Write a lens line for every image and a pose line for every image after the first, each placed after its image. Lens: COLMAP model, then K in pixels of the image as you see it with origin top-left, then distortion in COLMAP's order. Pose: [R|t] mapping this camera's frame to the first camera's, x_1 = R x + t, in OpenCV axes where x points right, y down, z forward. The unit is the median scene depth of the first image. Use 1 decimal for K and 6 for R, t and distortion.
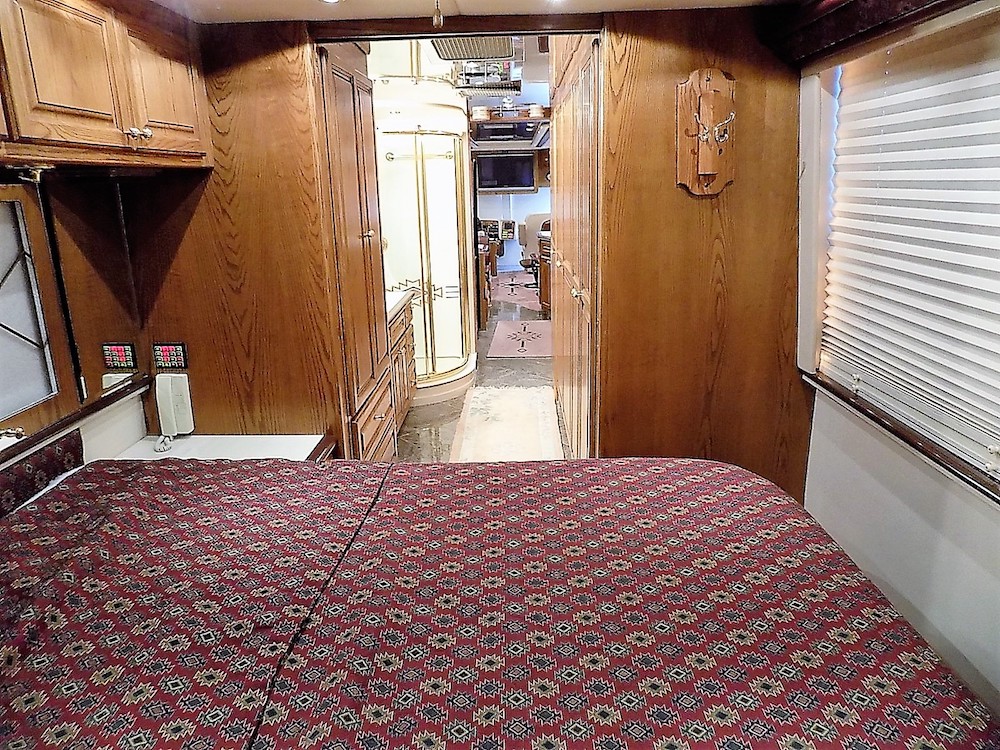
lens RADIAL K [[669.5, 0, 500.8], [0, 669.5, 374.0], [0, 0, 1]] dist [-0.056091, 0.039084]
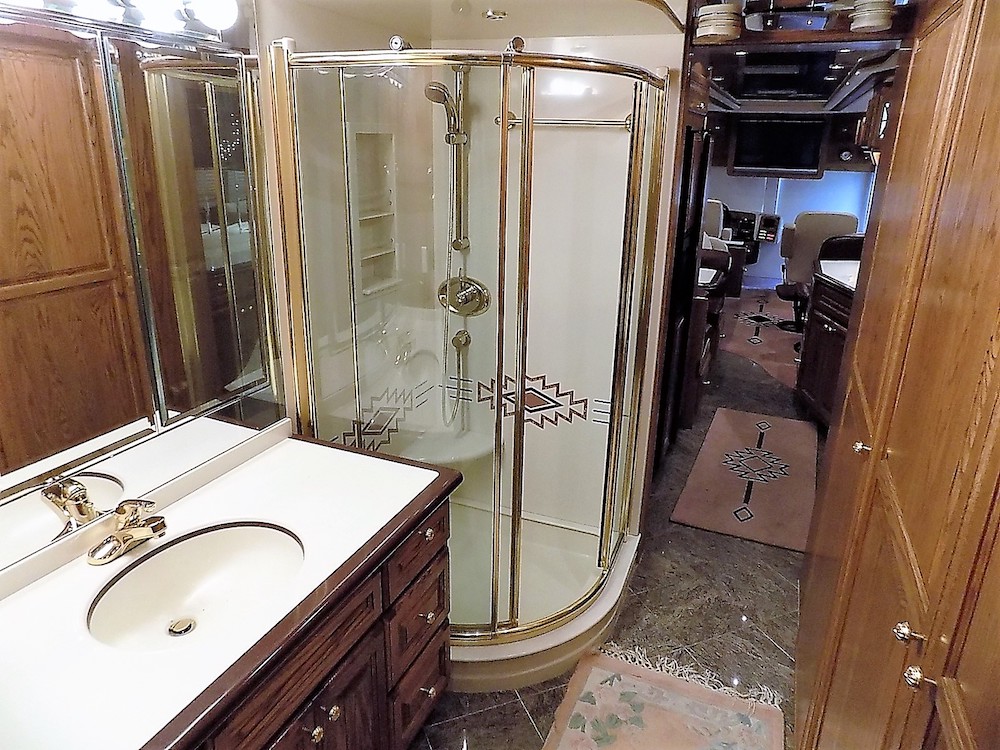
lens RADIAL K [[669.5, 0, 506.4], [0, 669.5, 377.4], [0, 0, 1]] dist [-0.056091, 0.039084]
pose [[0.932079, 0.158998, -0.325497, 0.006564], [-0.138268, 0.986652, 0.086021, -0.087603], [0.334829, -0.035172, 0.941622, 0.256510]]
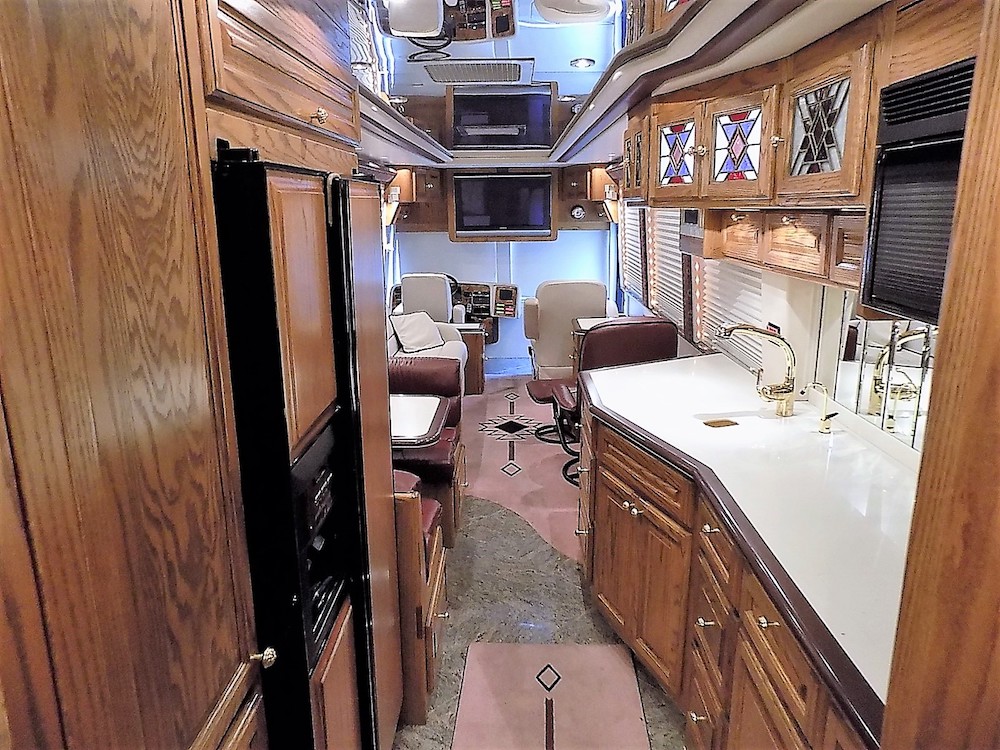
lens RADIAL K [[669.5, 0, 501.1], [0, 669.5, 369.5], [0, 0, 1]] dist [-0.056091, 0.039084]
pose [[0.999876, 0.015505, 0.002798, 0.006485], [-0.015375, 0.999016, -0.041605, -0.140000], [-0.003440, 0.041557, 0.999130, 0.440722]]
